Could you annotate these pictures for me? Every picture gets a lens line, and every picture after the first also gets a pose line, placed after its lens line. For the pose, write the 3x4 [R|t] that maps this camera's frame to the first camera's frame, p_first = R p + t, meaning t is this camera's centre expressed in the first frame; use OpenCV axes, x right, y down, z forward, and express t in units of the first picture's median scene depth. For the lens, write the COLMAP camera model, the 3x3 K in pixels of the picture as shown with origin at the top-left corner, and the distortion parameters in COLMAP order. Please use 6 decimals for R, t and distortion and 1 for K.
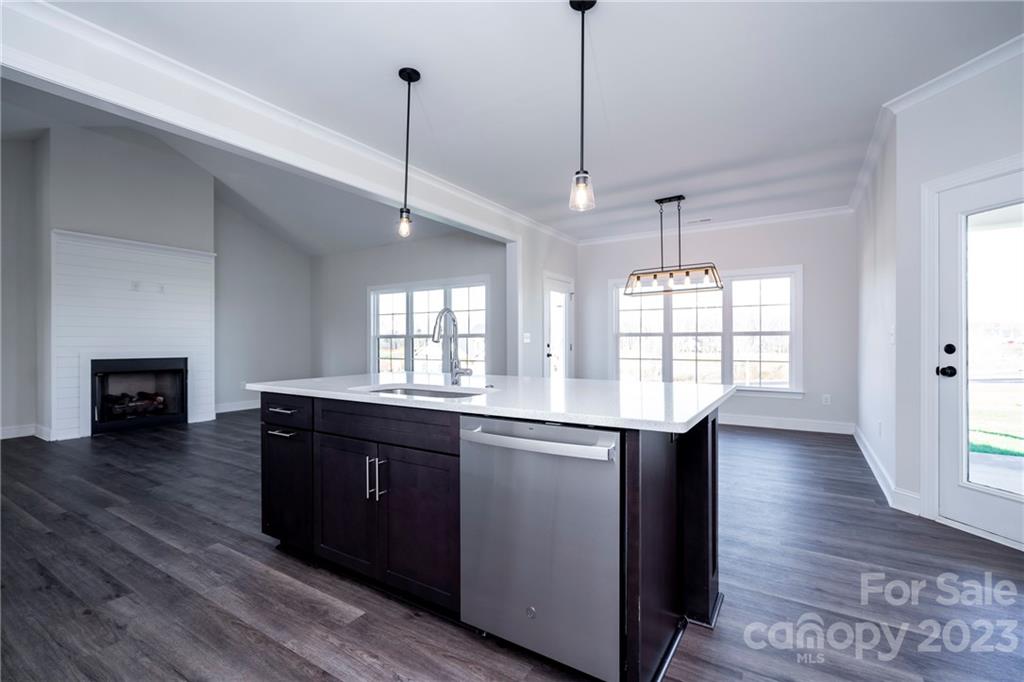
lens RADIAL K [[460.8, 0, 518.5], [0, 460.8, 341.4], [0, 0, 1]] dist [-0.007818, 0.003871]
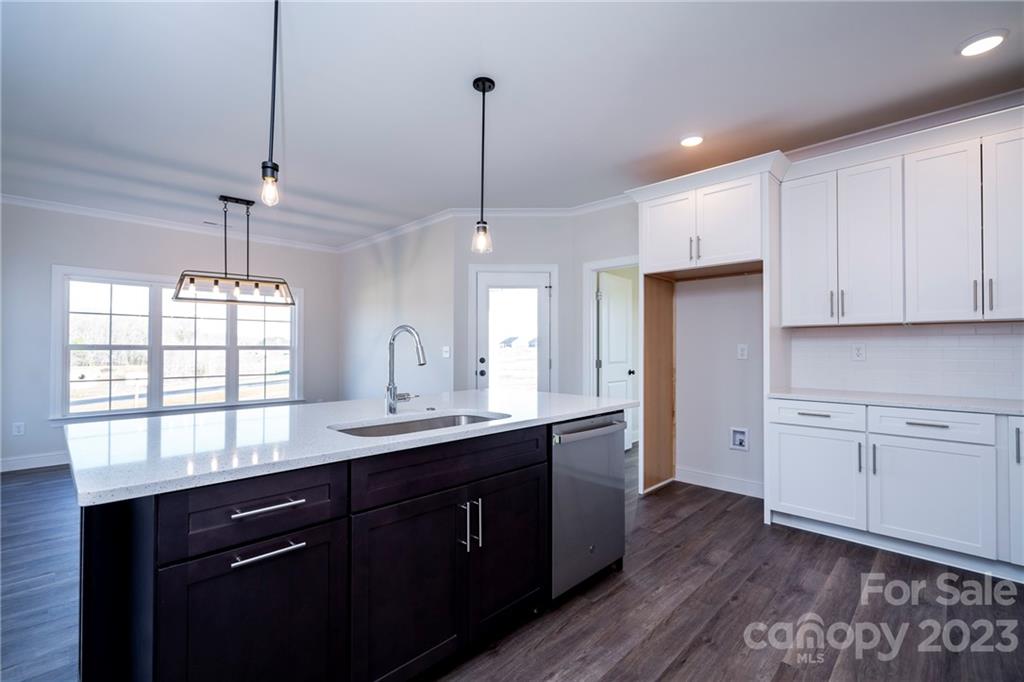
lens RADIAL K [[460.8, 0, 505.1], [0, 460.8, 344.6], [0, 0, 1]] dist [-0.007818, 0.003871]
pose [[0.221395, 0.013022, 0.975097, -0.435206], [0.000253, 0.999910, -0.013411, -0.011456], [-0.975184, 0.003216, 0.221372, 0.282252]]
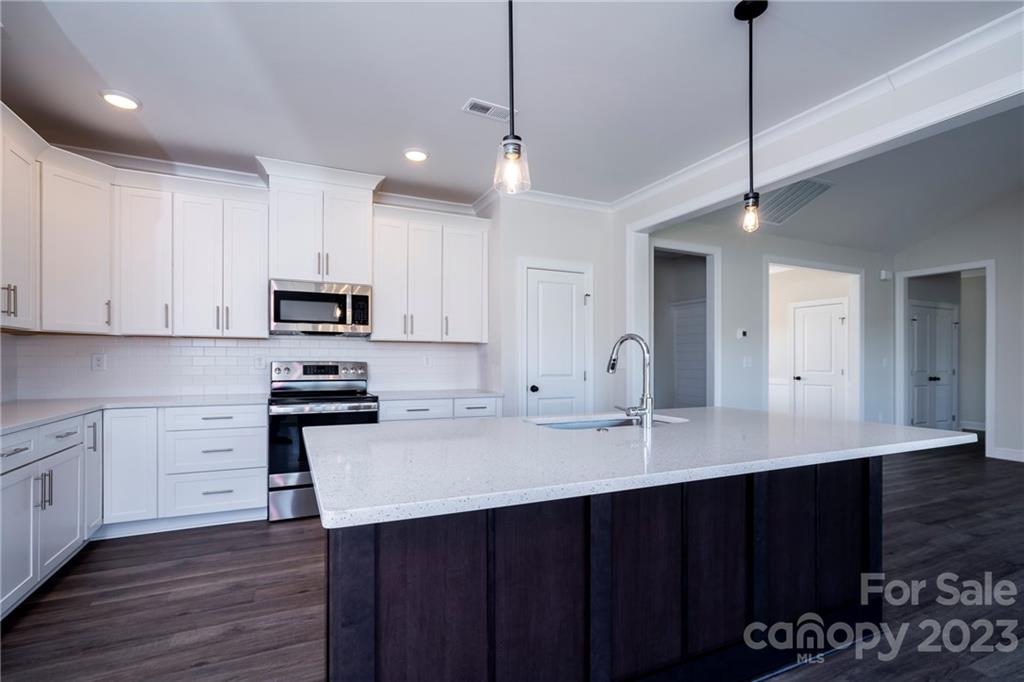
lens RADIAL K [[460.8, 0, 494.2], [0, 460.8, 368.8], [0, 0, 1]] dist [-0.007818, 0.003871]
pose [[-0.558643, 0.012588, -0.829313, 0.296961], [-0.002719, 0.999852, 0.017009, -0.007733], [0.829404, 0.011757, -0.558526, 0.573665]]
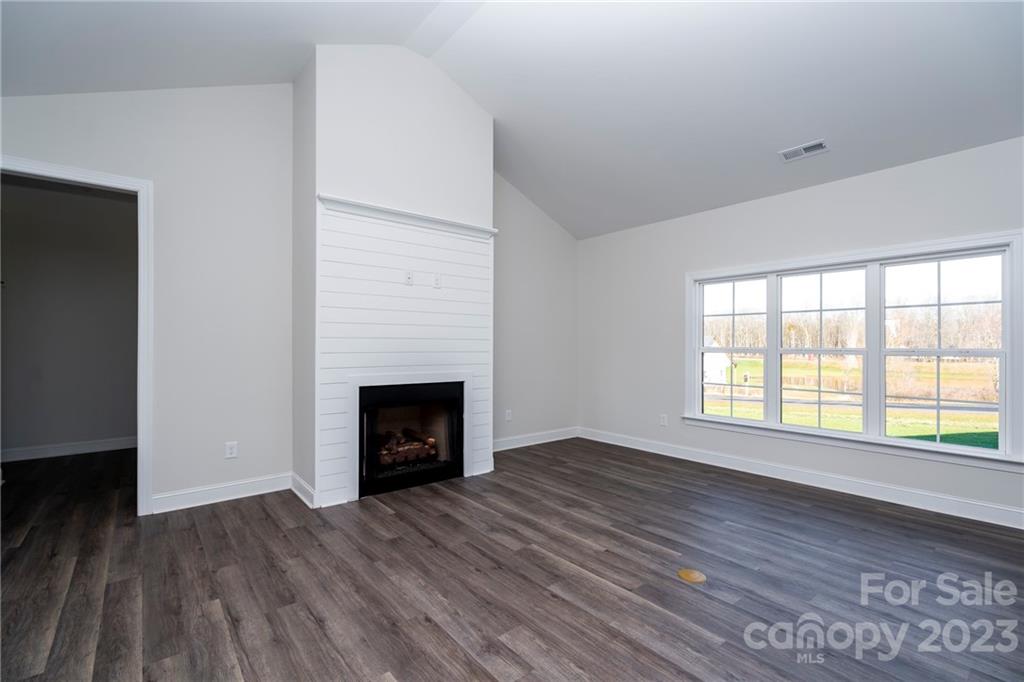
lens RADIAL K [[460.8, 0, 516.6], [0, 460.8, 341.5], [0, 0, 1]] dist [-0.007818, 0.003871]
pose [[0.952126, 0.001746, -0.305700, -0.532796], [-0.004092, 0.999967, -0.007033, -0.023094], [0.305678, 0.007947, 0.952102, 0.450570]]
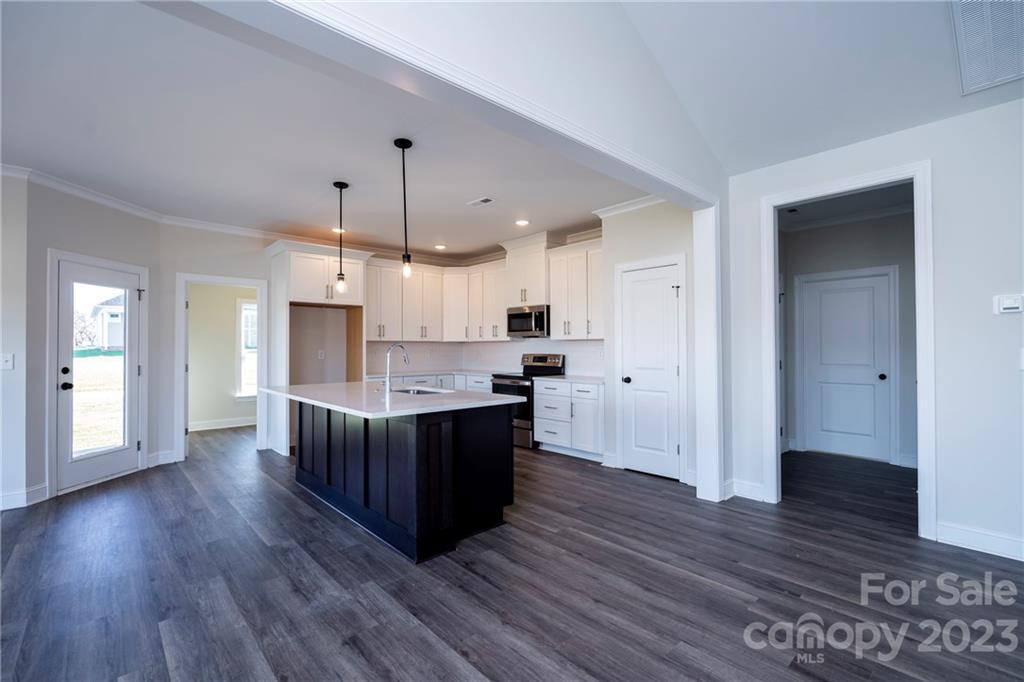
lens RADIAL K [[460.8, 0, 511.4], [0, 460.8, 341.2], [0, 0, 1]] dist [-0.007818, 0.003871]
pose [[-0.961722, 0.012165, 0.273759, -0.439609], [0.008591, 0.999862, -0.014251, -0.023570], [-0.273894, -0.011353, -0.961693, 1.097111]]
